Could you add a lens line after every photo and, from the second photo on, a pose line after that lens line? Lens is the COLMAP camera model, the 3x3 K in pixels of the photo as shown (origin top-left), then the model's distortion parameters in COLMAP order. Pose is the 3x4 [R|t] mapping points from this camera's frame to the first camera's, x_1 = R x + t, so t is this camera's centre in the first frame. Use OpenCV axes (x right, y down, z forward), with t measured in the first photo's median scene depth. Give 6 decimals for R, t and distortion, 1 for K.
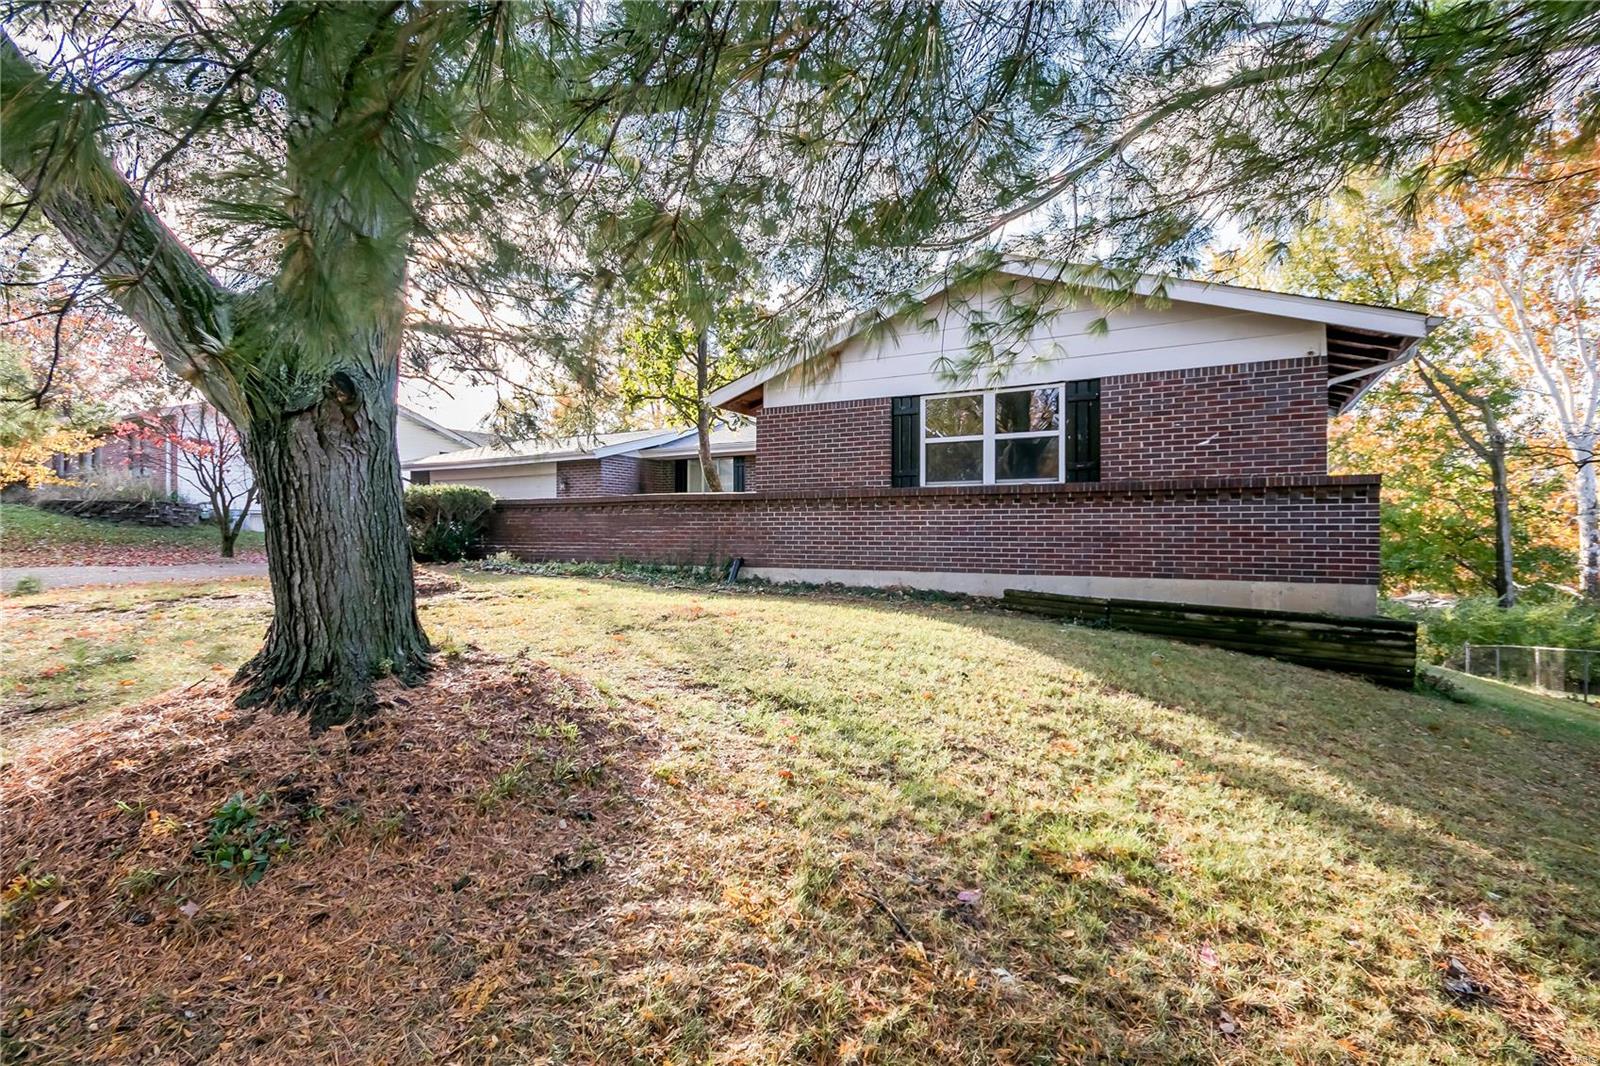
lens RADIAL K [[732.0, 0, 801.2], [0, 732.0, 524.7], [0, 0, 1]] dist [0.014535, -0.001477]
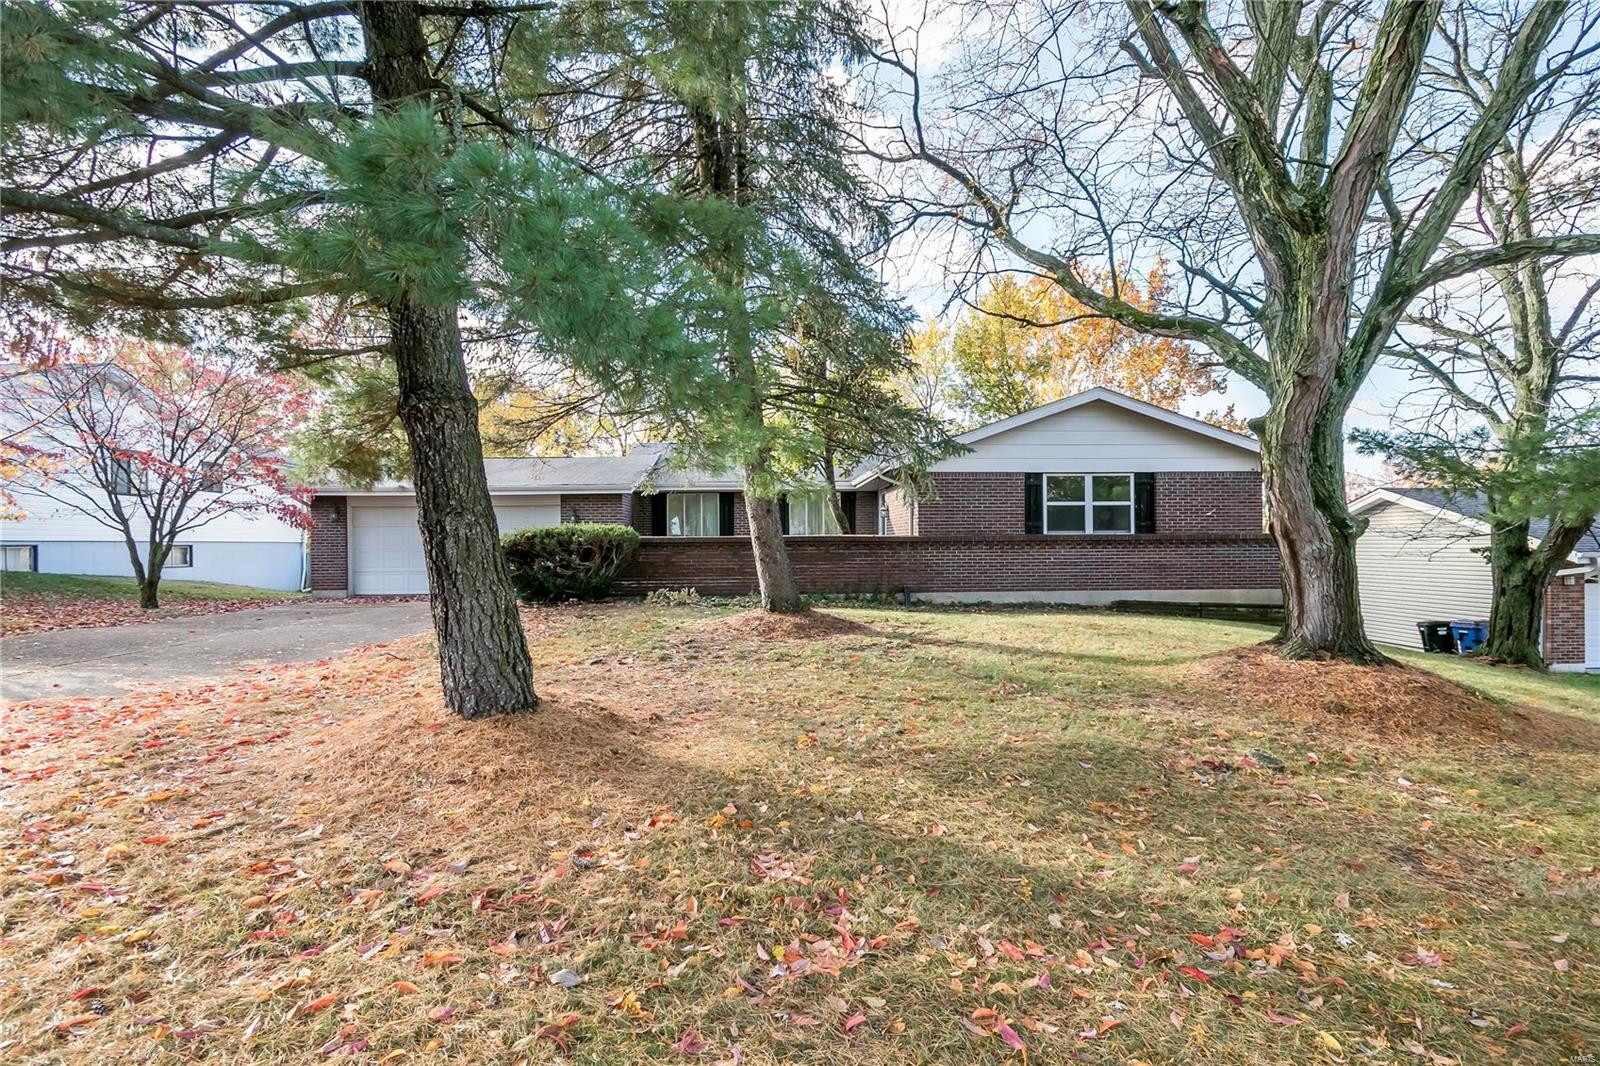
lens RADIAL K [[732.0, 0, 800.8], [0, 732.0, 535.2], [0, 0, 1]] dist [0.014535, -0.001477]
pose [[0.854437, 0.001117, 0.519553, -1.084171], [0.003551, 0.999962, -0.007988, -0.041431], [-0.519542, 0.008670, 0.854401, -0.019193]]
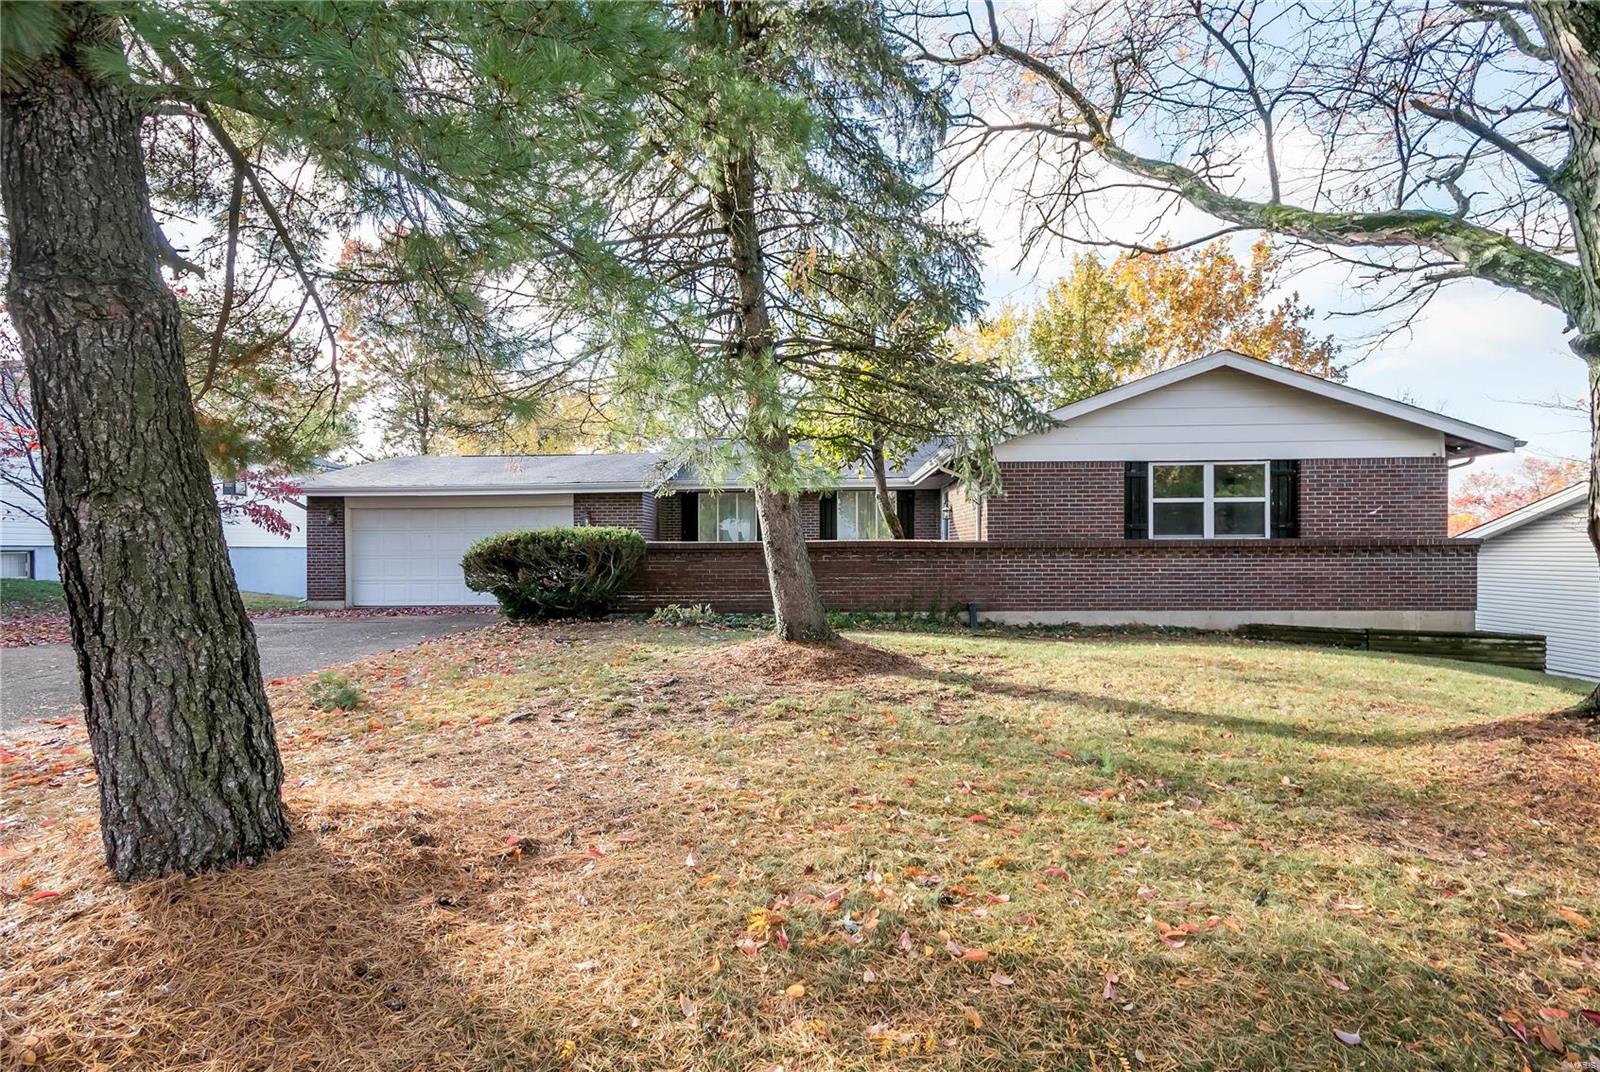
lens RADIAL K [[732.0, 0, 799.7], [0, 732.0, 553.0], [0, 0, 1]] dist [0.014535, -0.001477]
pose [[0.899690, -0.005434, 0.436497, -0.902903], [0.001968, 0.999963, 0.008393, -0.042128], [-0.436526, -0.006692, 0.899667, 0.187964]]
